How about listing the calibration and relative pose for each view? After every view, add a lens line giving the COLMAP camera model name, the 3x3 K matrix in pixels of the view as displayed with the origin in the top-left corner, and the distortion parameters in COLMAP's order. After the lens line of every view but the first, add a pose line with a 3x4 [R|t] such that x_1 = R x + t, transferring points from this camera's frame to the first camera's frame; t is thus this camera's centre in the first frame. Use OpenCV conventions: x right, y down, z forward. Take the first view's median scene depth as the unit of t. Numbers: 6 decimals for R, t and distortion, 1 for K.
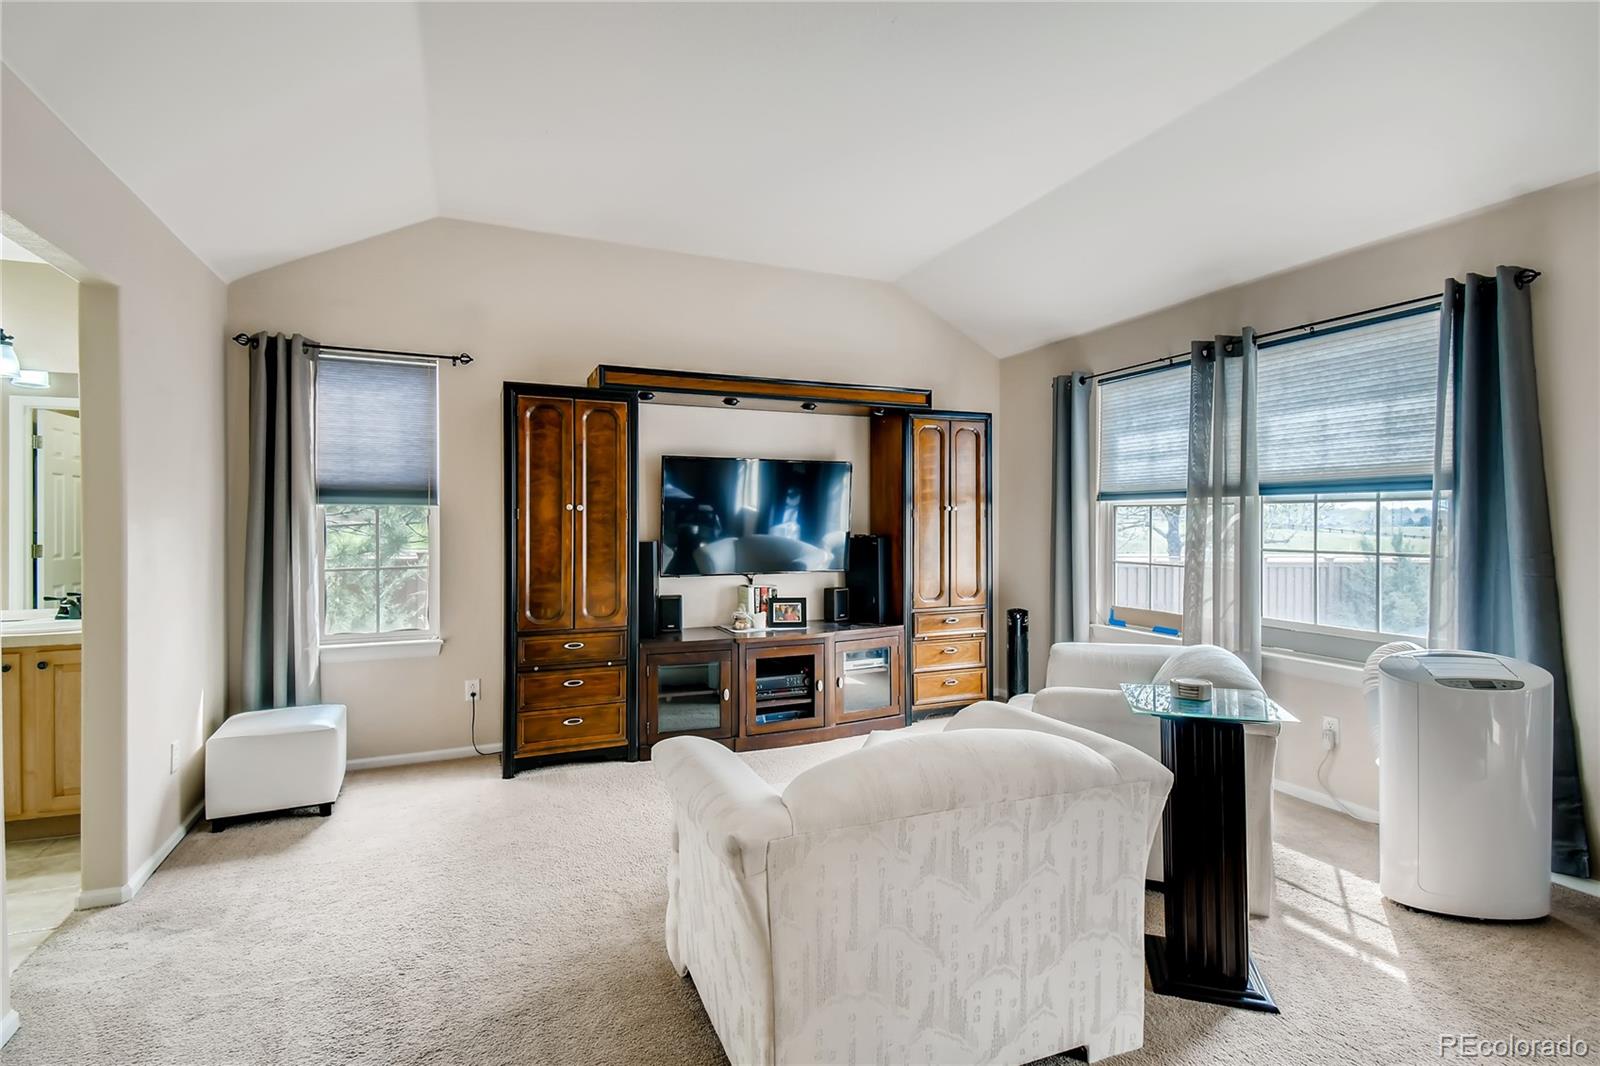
lens RADIAL K [[741.5, 0, 806.3], [0, 741.5, 526.0], [0, 0, 1]] dist [0.000633, -0.000494]
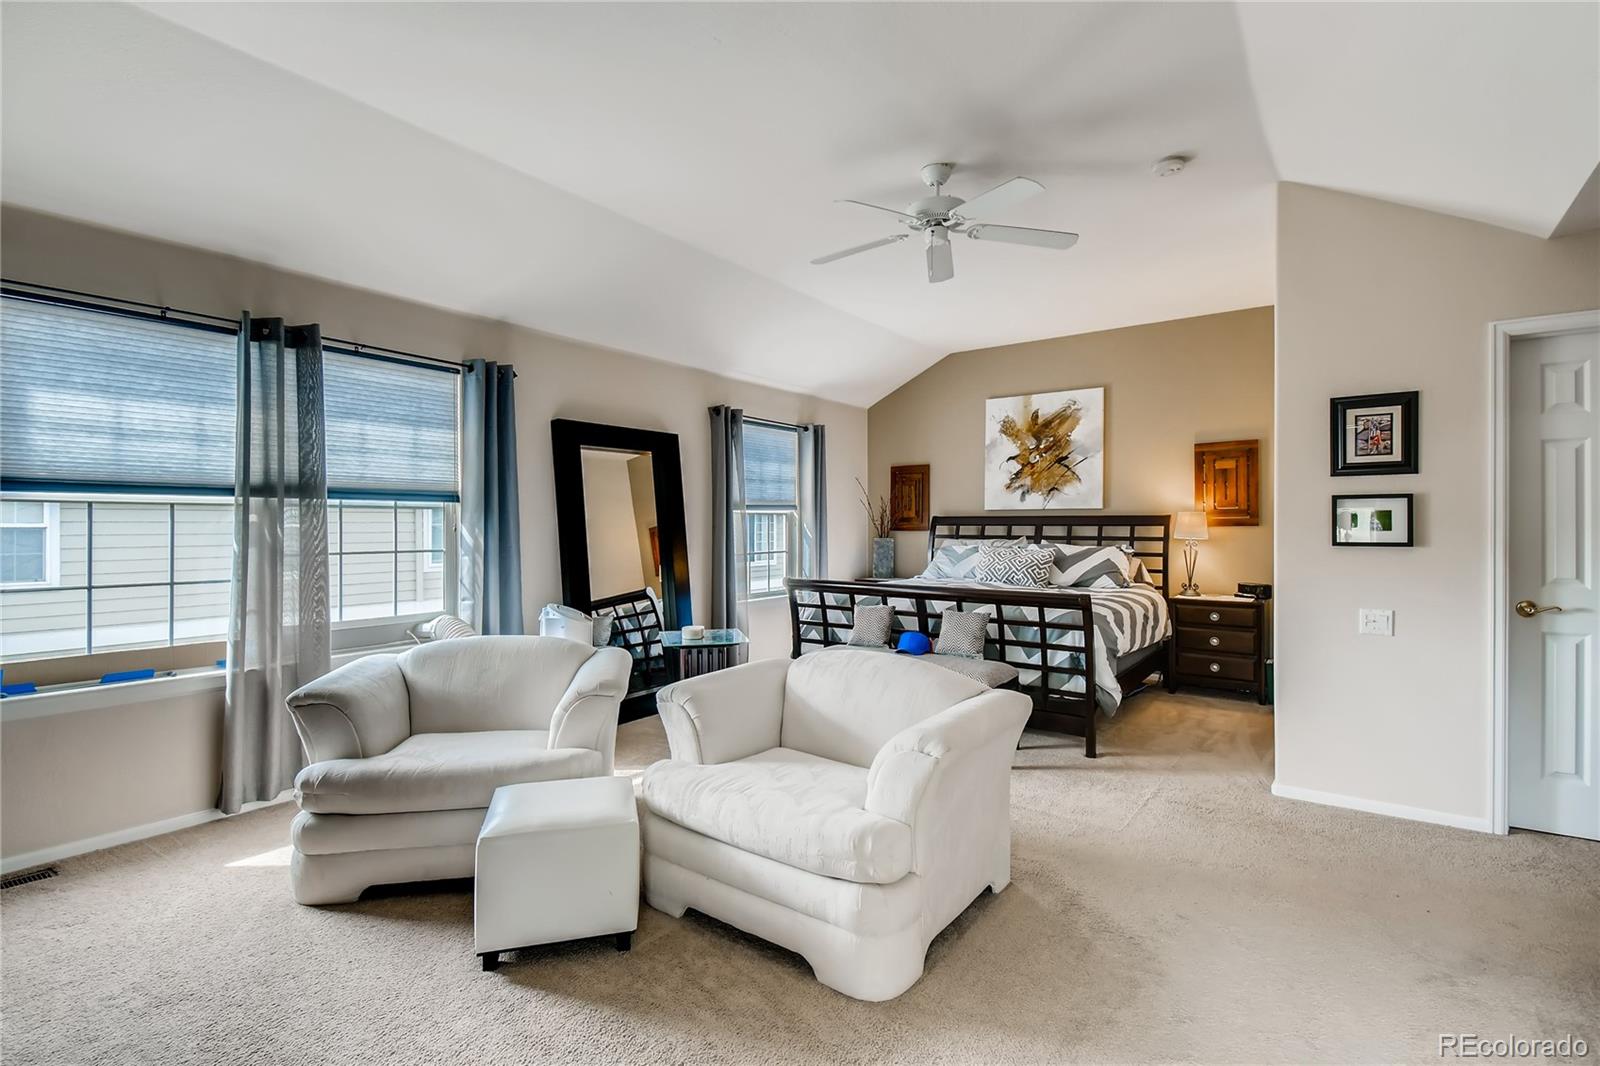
lens RADIAL K [[741.5, 0, 806.3], [0, 741.5, 526.0], [0, 0, 1]] dist [0.000633, -0.000494]
pose [[-0.495103, 0.000102, 0.868834, -0.577116], [0.005128, 0.999983, 0.002804, -0.004675], [-0.868819, 0.005844, -0.495095, 0.949015]]
